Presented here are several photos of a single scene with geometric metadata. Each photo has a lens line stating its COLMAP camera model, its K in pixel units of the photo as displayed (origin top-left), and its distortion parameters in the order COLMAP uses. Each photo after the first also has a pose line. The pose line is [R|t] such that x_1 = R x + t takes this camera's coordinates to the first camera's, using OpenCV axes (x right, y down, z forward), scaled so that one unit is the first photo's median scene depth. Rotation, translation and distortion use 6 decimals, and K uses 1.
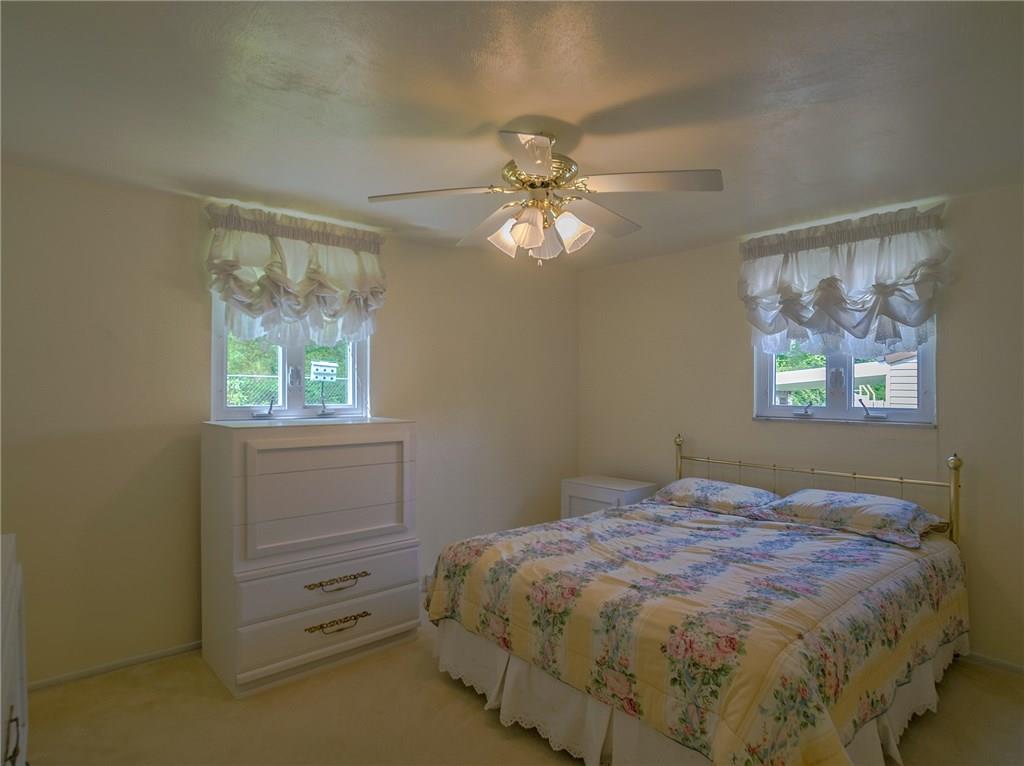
lens RADIAL K [[623.3, 0, 512.0], [0, 623.3, 383.0], [0, 0, 1]] dist [-0.032973, 0.000911]
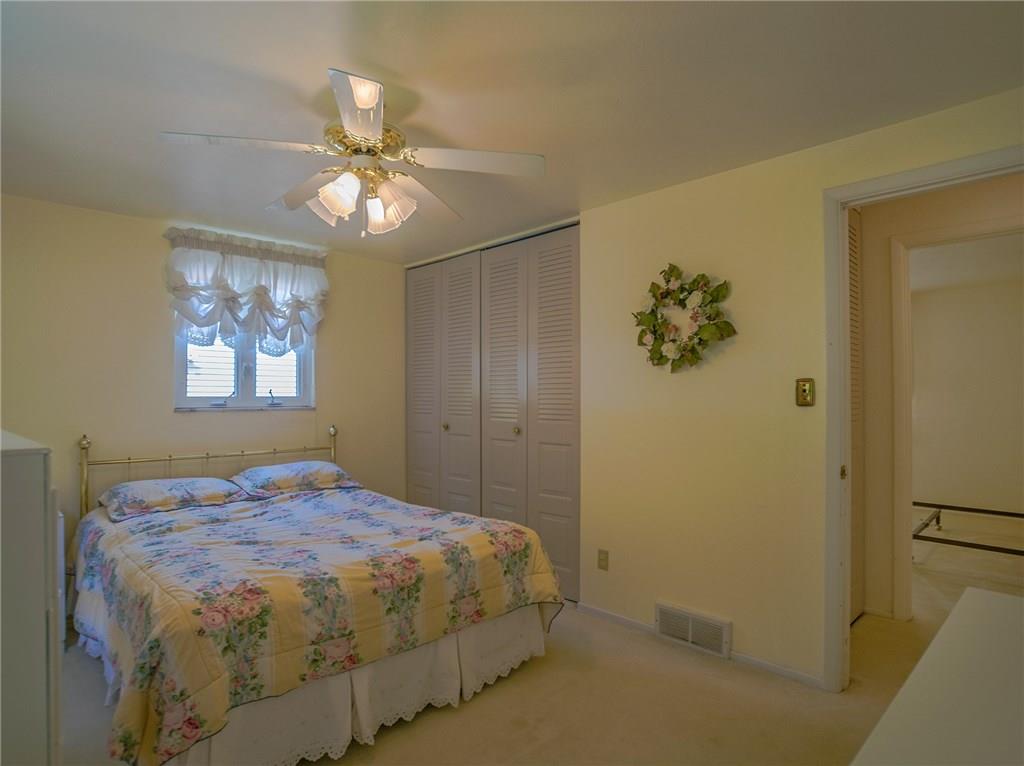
lens RADIAL K [[554.3, 0, 531.6], [0, 554.3, 385.4], [0, 0, 1]] dist [-0.059321, 0.000840]
pose [[-0.111637, 0.014535, 0.993643, -0.638530], [0.001876, 0.999894, -0.014416, 0.039408], [-0.993747, 0.000255, -0.111652, 0.672274]]
